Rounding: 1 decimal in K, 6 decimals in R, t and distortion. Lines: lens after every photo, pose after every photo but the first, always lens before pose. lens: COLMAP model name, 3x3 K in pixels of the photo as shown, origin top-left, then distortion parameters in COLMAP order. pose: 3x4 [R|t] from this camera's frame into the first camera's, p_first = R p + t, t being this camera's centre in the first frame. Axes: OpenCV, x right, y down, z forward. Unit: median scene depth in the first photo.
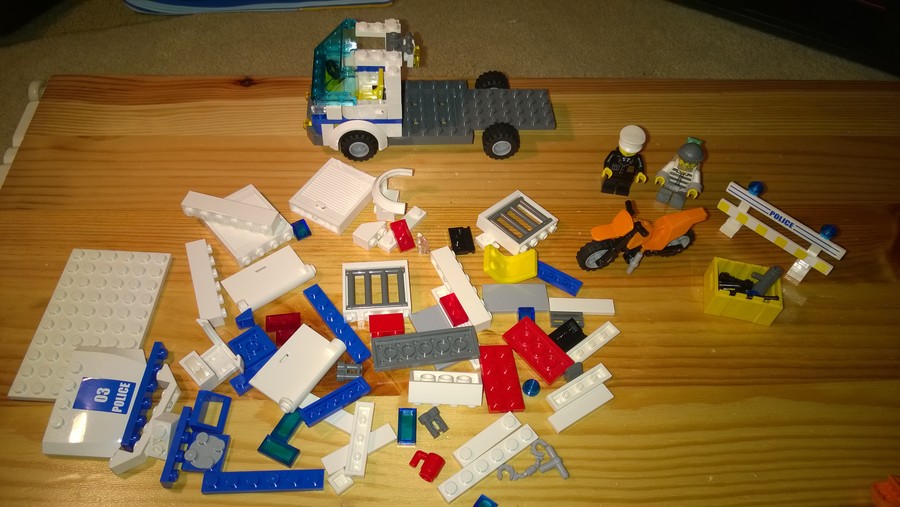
lens RADIAL K [[698.0, 0, 450.0], [0, 698.0, 255.0], [0, 0, 1]] dist [0.016318, -0.055193]
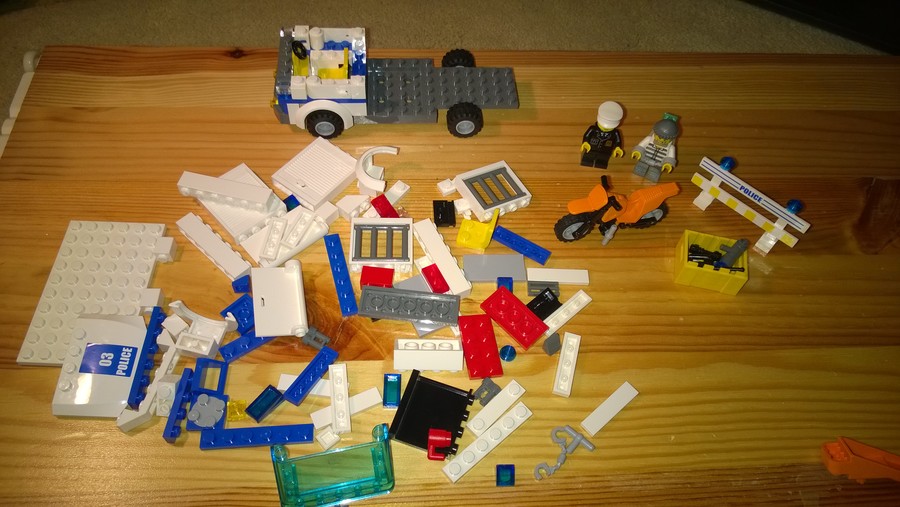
lens RADIAL K [[698.0, 0, 449.4], [0, 698.0, 255.0], [0, 0, 1]] dist [0.016318, -0.055193]
pose [[0.999976, 0.004574, 0.005254, 0.018251], [-0.004880, 0.998197, 0.059826, -0.019525], [-0.004971, -0.059850, 0.998195, -0.045455]]
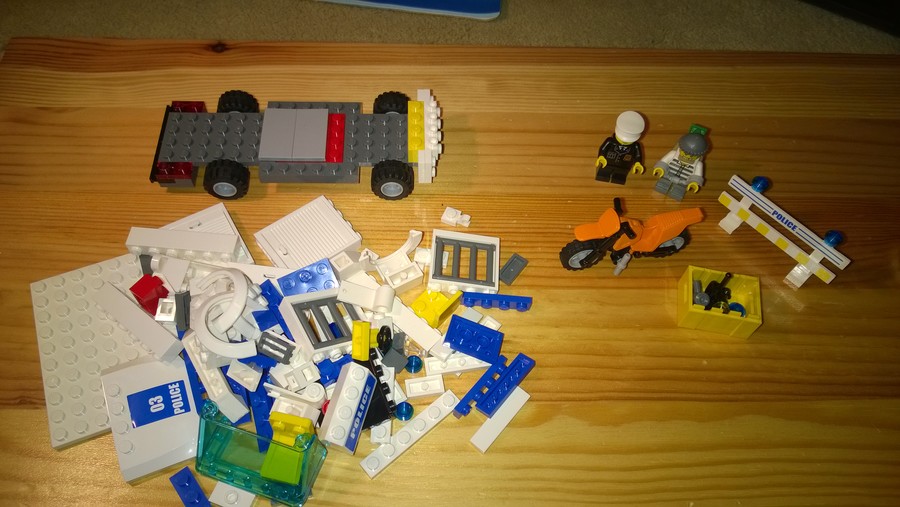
lens RADIAL K [[698.0, 0, 450.5], [0, 698.0, 258.6], [0, 0, 1]] dist [0.016318, -0.055193]
pose [[0.999586, 0.022731, -0.017614, 0.046394], [-0.020985, 0.995383, 0.093658, -0.075208], [0.019662, -0.093249, 0.995449, 0.069042]]
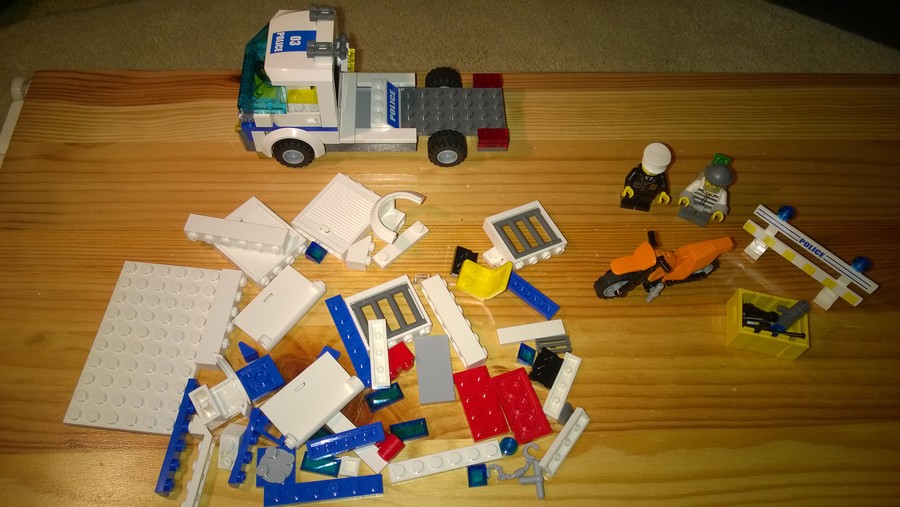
lens RADIAL K [[698.0, 0, 450.4], [0, 698.0, 259.7], [0, 0, 1]] dist [0.016318, -0.055193]
pose [[0.999983, 0.005082, -0.002908, -0.012146], [-0.004732, 0.993933, 0.109888, -0.133521], [0.003448, -0.109872, 0.993940, 0.054037]]
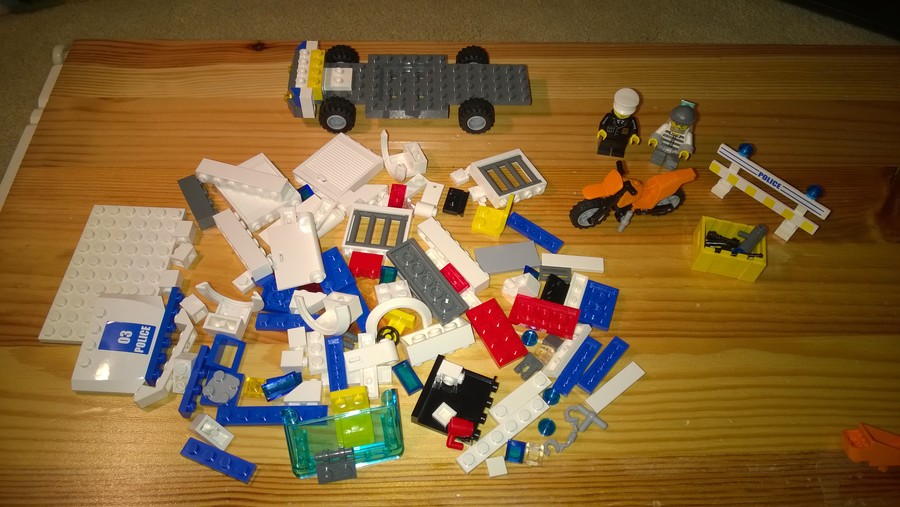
lens RADIAL K [[698.0, 0, 447.8], [0, 698.0, 251.8], [0, 0, 1]] dist [0.016318, -0.055193]
pose [[0.999419, 0.009862, -0.032634, 0.033216], [-0.008556, 0.999165, 0.039941, 0.017121], [0.033001, -0.039639, 0.998669, -0.050297]]
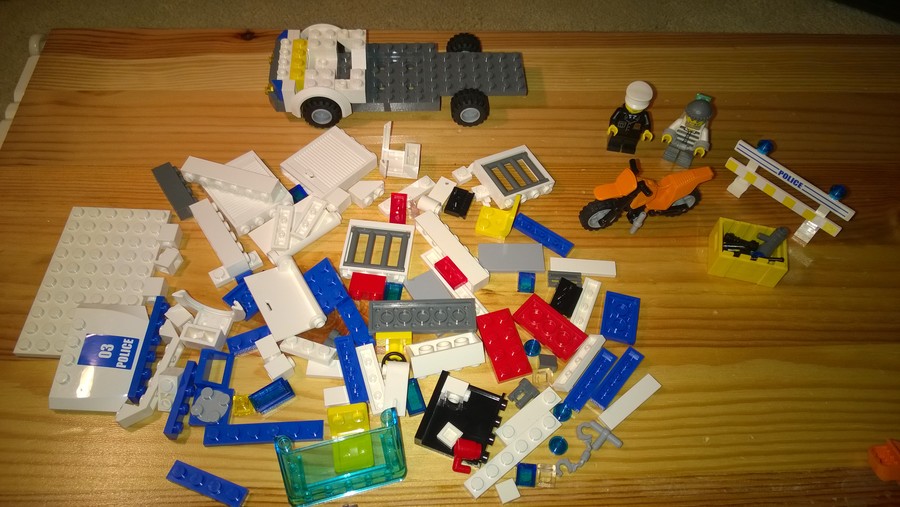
lens RADIAL K [[698.0, 0, 449.9], [0, 698.0, 255.6], [0, 0, 1]] dist [0.016318, -0.055193]
pose [[0.999749, 0.007401, -0.021158, 0.019551], [-0.006043, 0.997960, 0.063551, -0.003462], [0.021585, -0.063408, 0.997754, 0.007919]]
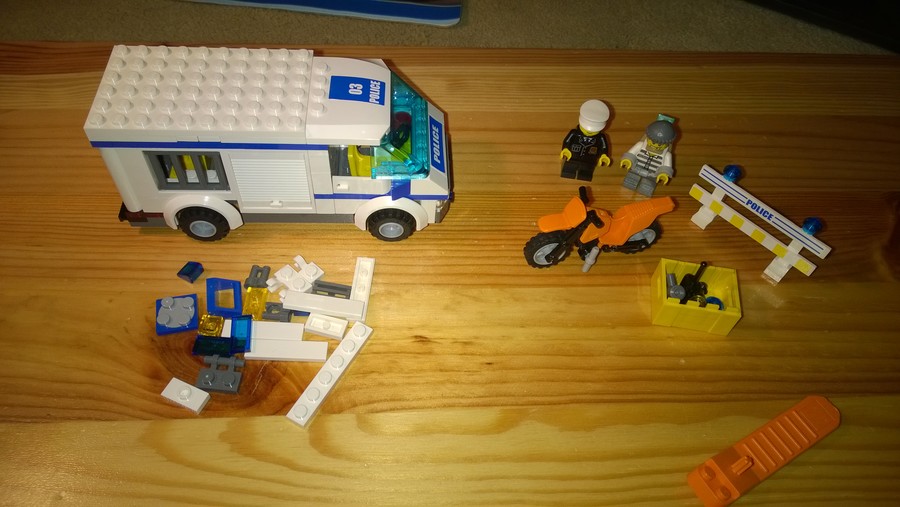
lens RADIAL K [[698.0, 0, 450.3], [0, 698.0, 257.9], [0, 0, 1]] dist [0.016318, -0.055193]
pose [[0.999892, 0.004435, 0.014011, 0.071251], [-0.004764, 0.999710, 0.023593, -0.008822], [-0.013902, -0.023657, 0.999623, 0.131436]]
